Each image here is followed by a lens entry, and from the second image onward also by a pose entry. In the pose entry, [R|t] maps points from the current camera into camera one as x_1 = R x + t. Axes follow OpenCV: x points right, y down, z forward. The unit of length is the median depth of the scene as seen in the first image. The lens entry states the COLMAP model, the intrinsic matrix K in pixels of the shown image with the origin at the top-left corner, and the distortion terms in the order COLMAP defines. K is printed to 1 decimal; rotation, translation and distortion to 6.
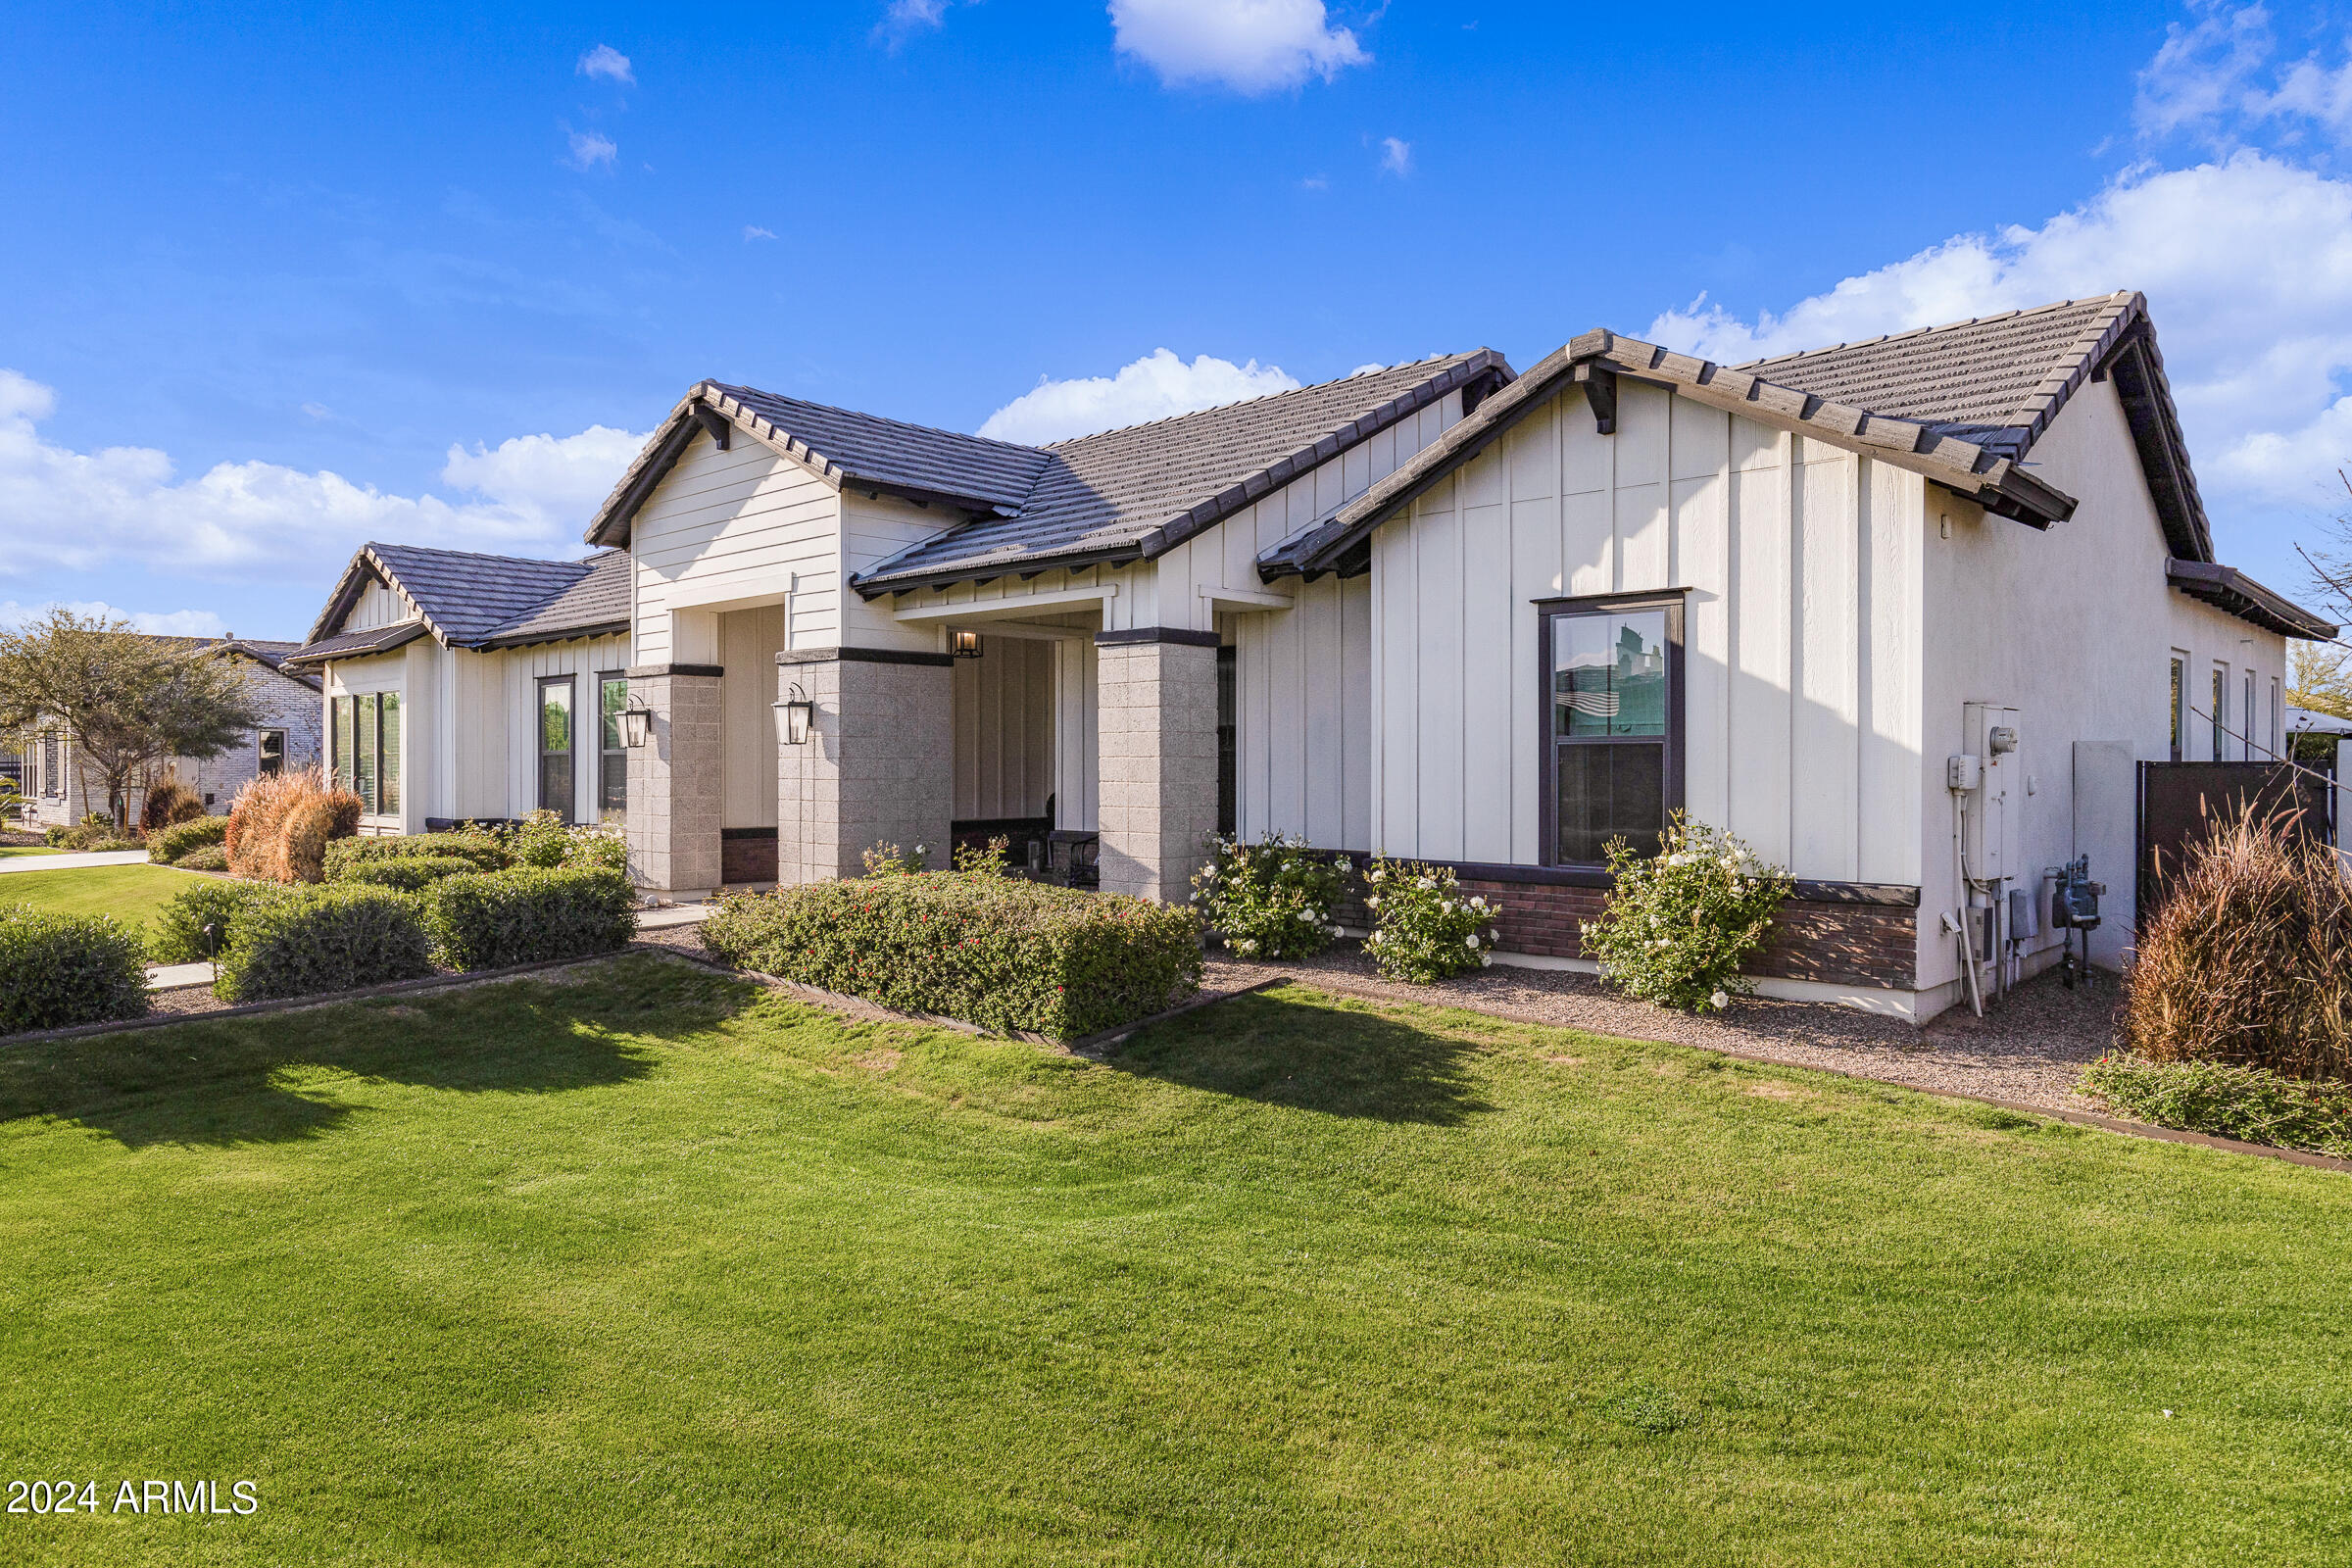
lens RADIAL K [[1494.5, 0, 1176.0], [0, 1494.5, 784.0], [0, 0, 1]] dist [0.004349, 0.000694]
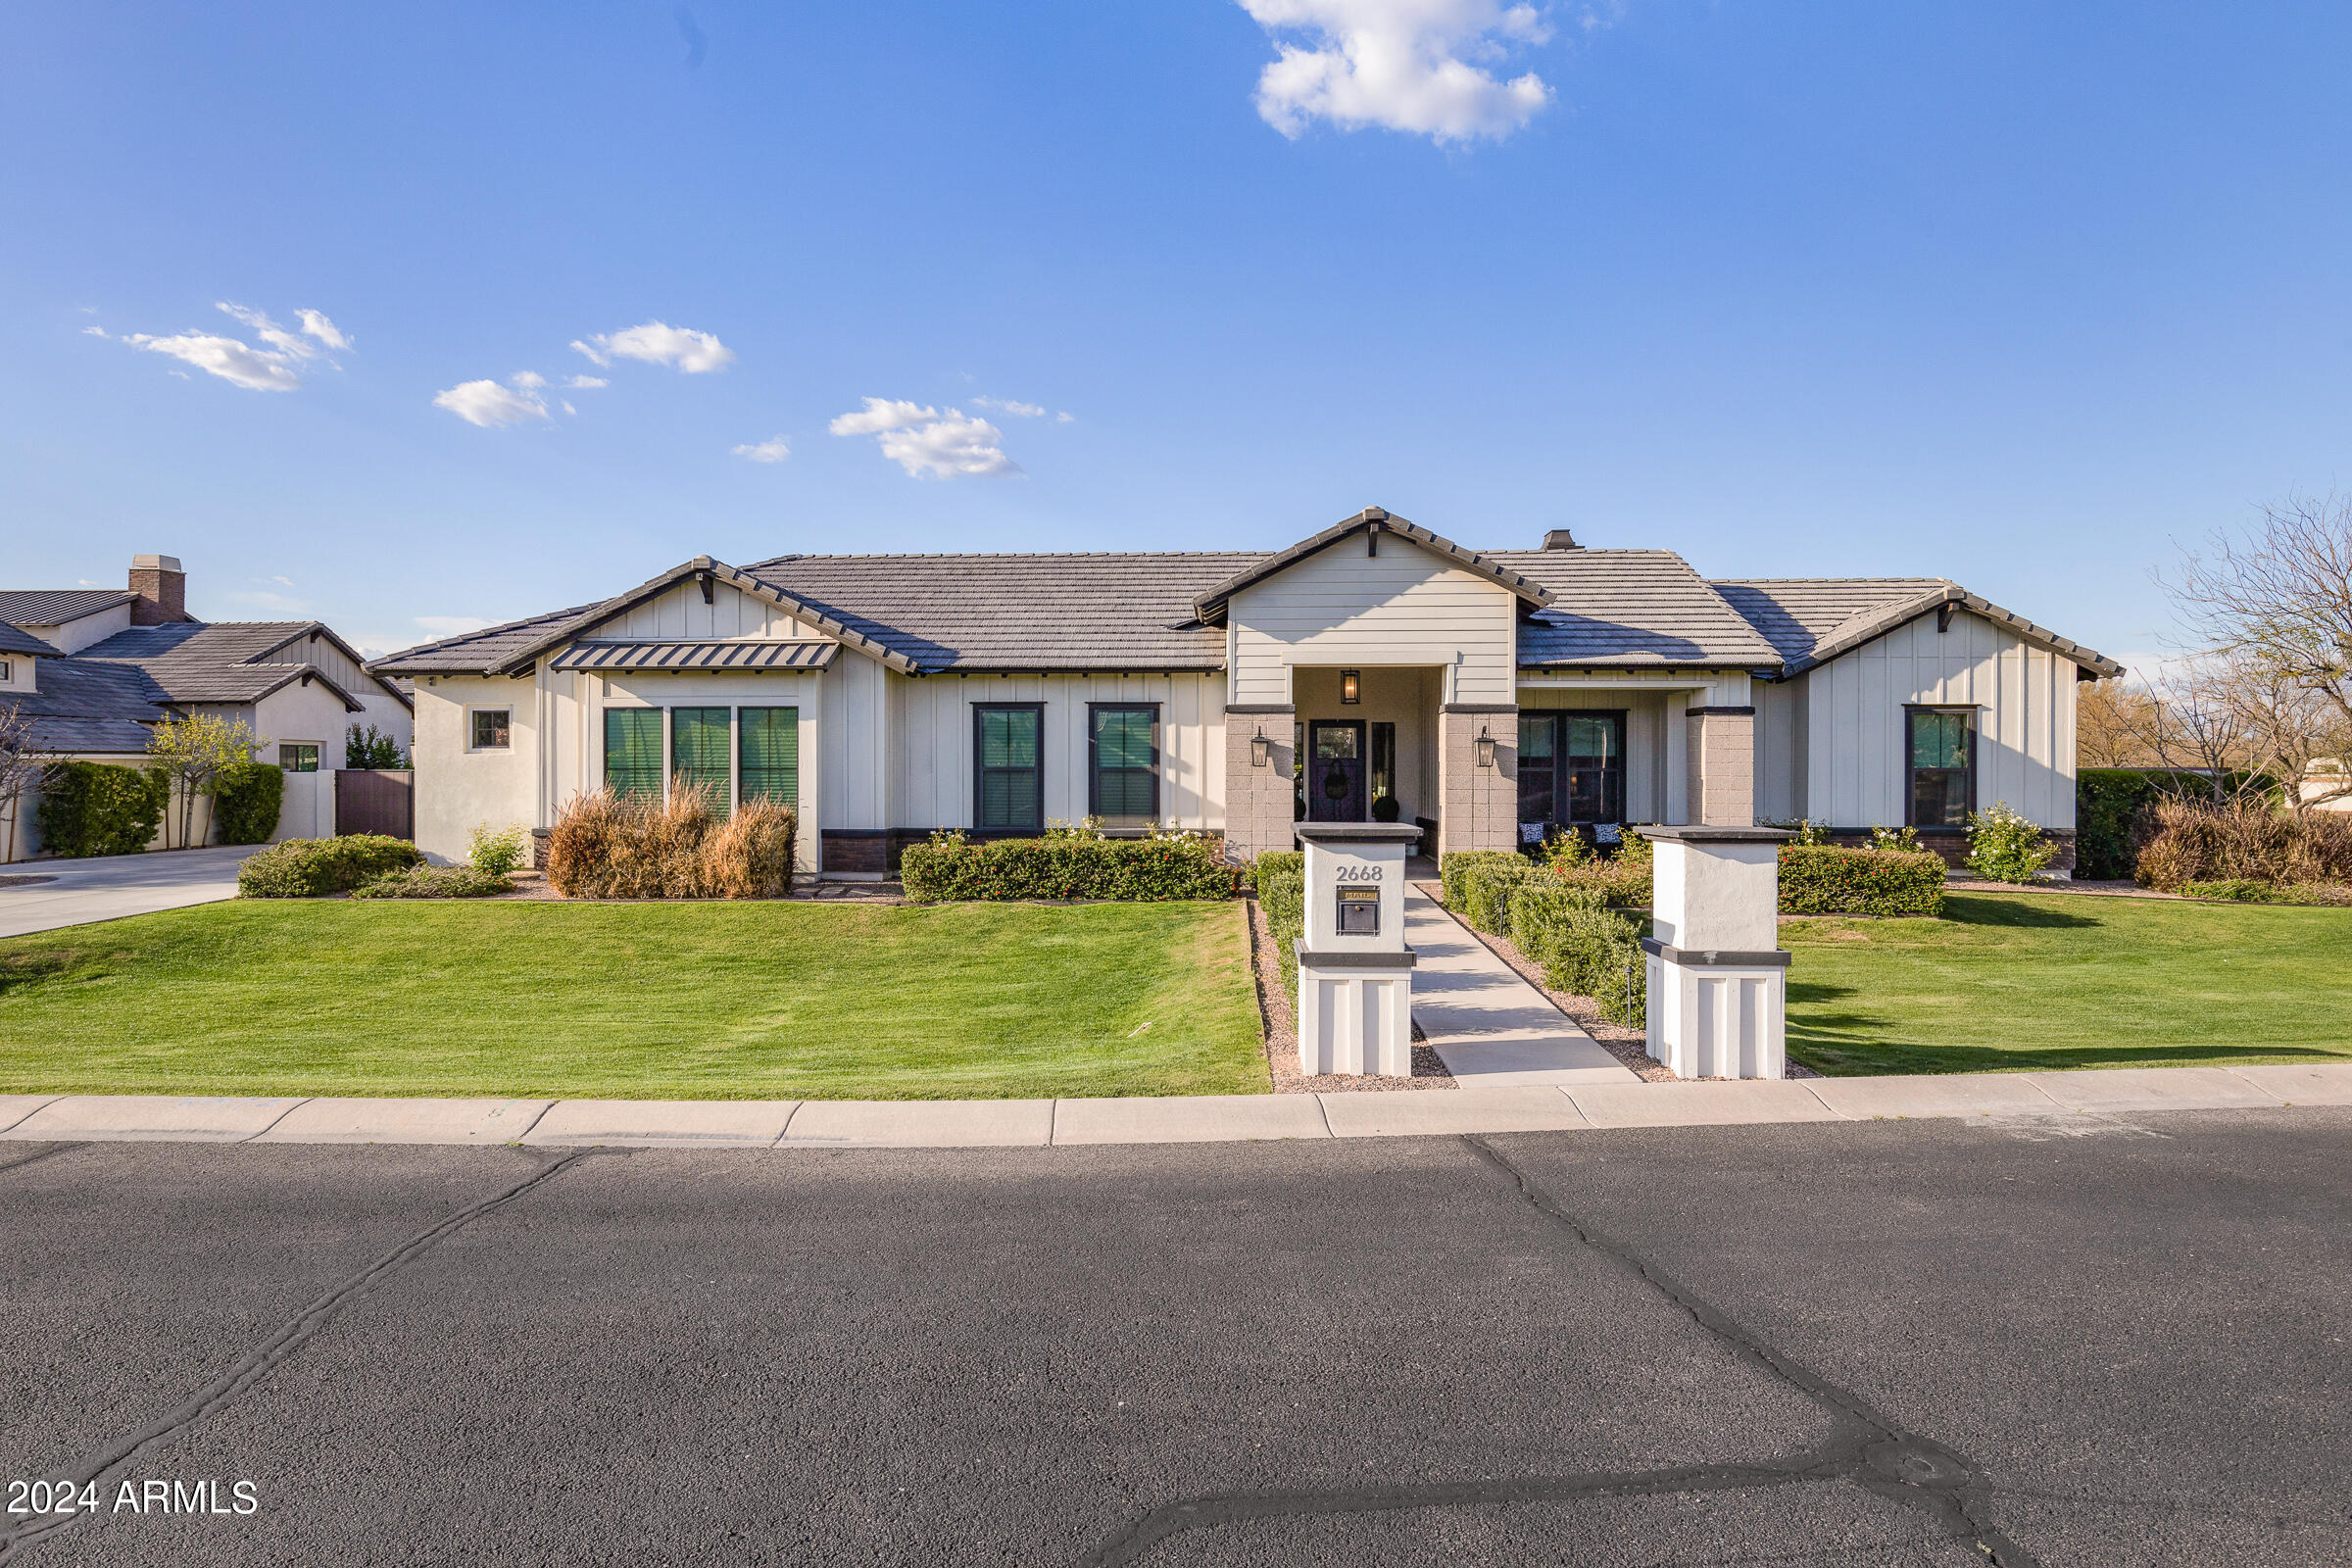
lens RADIAL K [[1360.5, 0, 1176.0], [0, 1360.5, 784.0], [0, 0, 1]] dist [-0.015717, -0.000129]
pose [[0.759849, 0.008576, 0.650043, -1.563343], [0.007601, 0.999727, -0.022074, 0.019669], [-0.650055, 0.021714, 0.759577, 0.195615]]
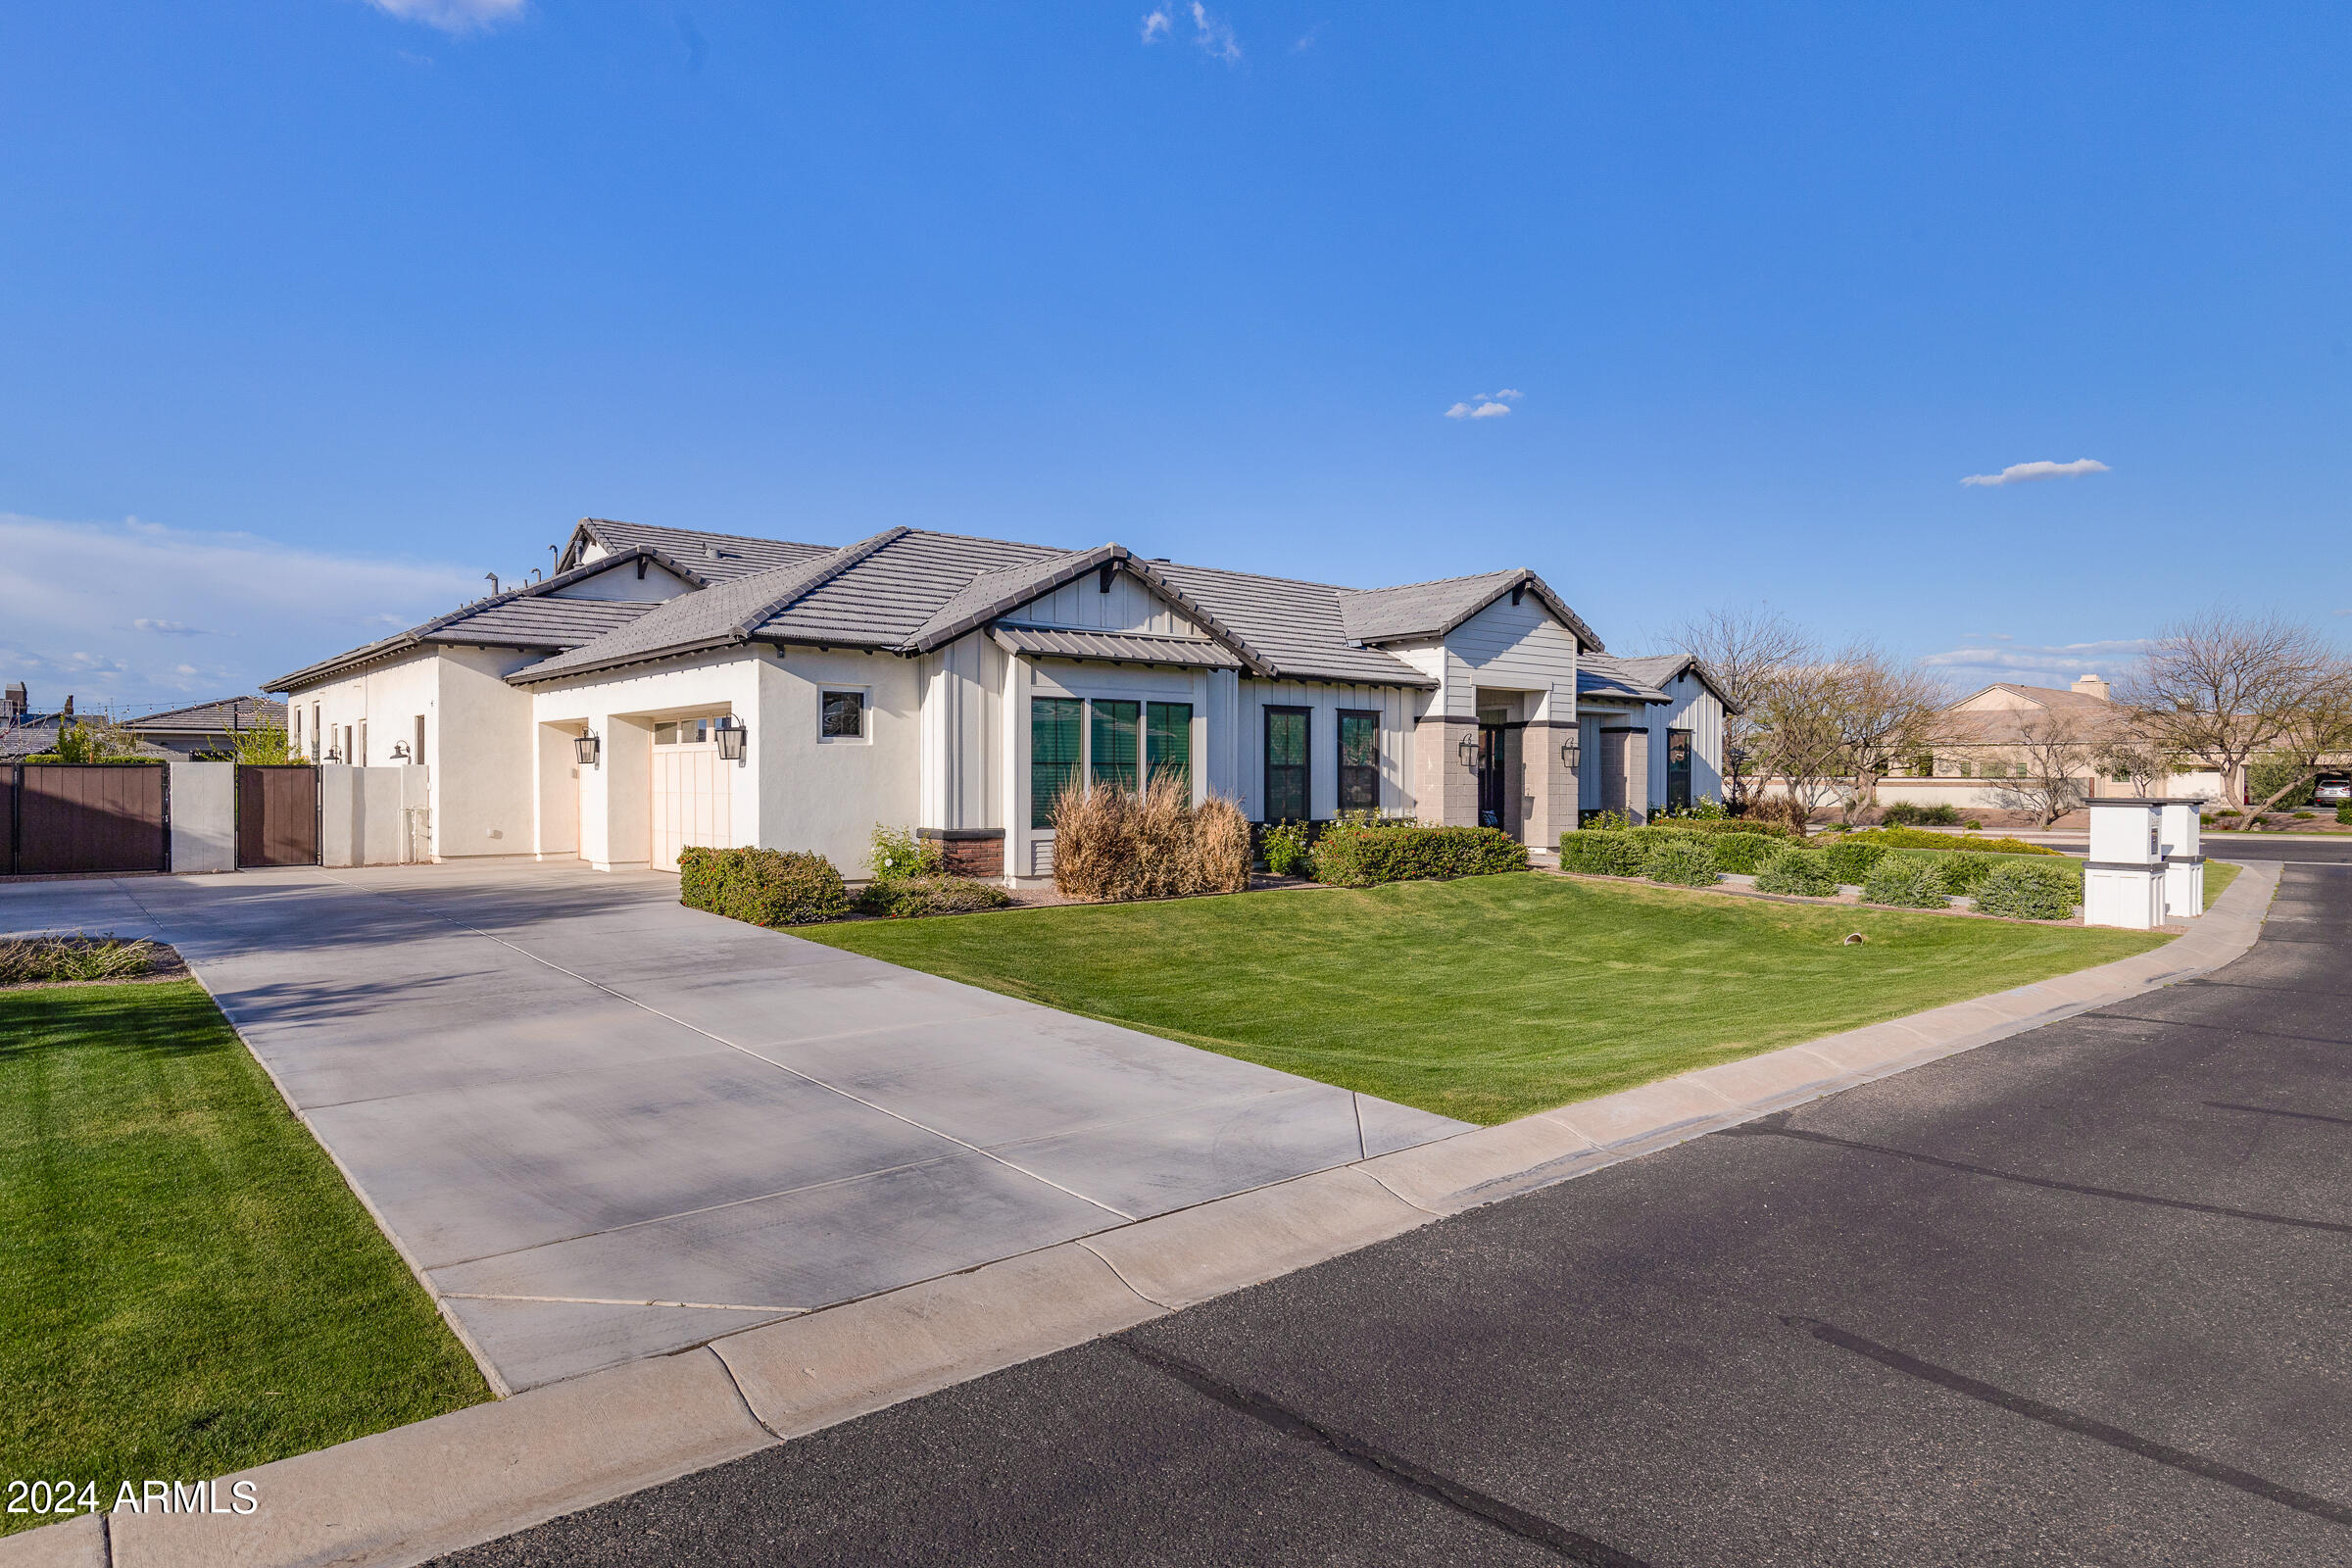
lens RADIAL K [[1360.5, 0, 1176.0], [0, 1360.5, 784.0], [0, 0, 1]] dist [-0.015717, -0.000129]
pose [[0.117271, 0.009873, 0.993051, -2.463966], [0.024535, 0.999617, -0.012836, 0.006569], [-0.992797, 0.025870, 0.116983, 1.510293]]
